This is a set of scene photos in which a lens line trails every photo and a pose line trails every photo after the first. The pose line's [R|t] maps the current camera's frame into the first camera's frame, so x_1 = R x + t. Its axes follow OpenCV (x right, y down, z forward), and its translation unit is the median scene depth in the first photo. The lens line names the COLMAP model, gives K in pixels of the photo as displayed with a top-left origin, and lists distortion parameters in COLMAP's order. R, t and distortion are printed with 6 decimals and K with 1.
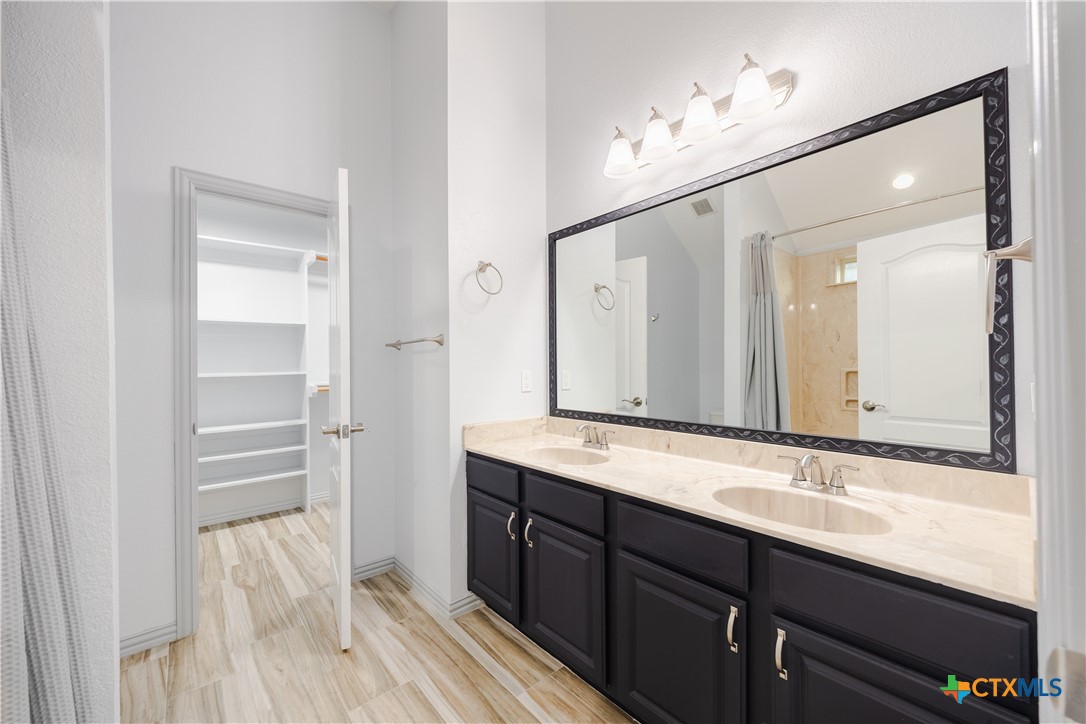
lens RADIAL K [[420.7, 0, 561.3], [0, 420.7, 373.3], [0, 0, 1]] dist [-0.000564, -0.000098]
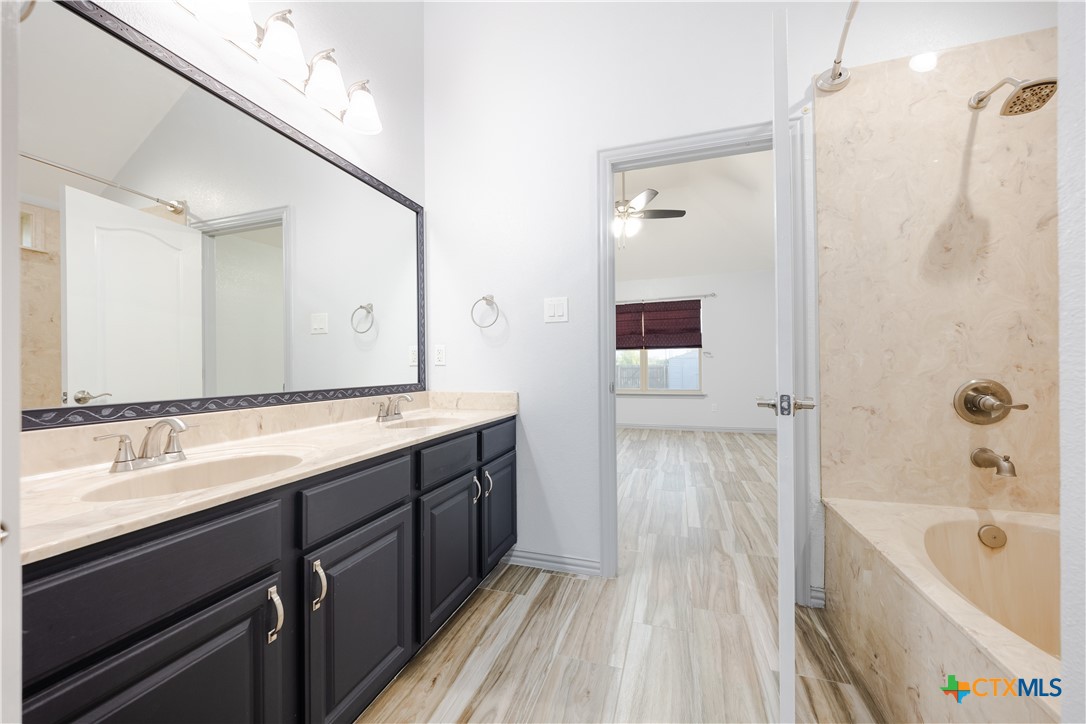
lens RADIAL K [[419.4, 0, 543.0], [0, 419.4, 362.0], [0, 0, 1]] dist [-0.001223, -0.000154]
pose [[-0.491176, 0.003786, 0.871052, -0.801214], [0.002332, 0.999993, -0.003031, 0.063357], [-0.871057, 0.000542, -0.491182, 1.057771]]
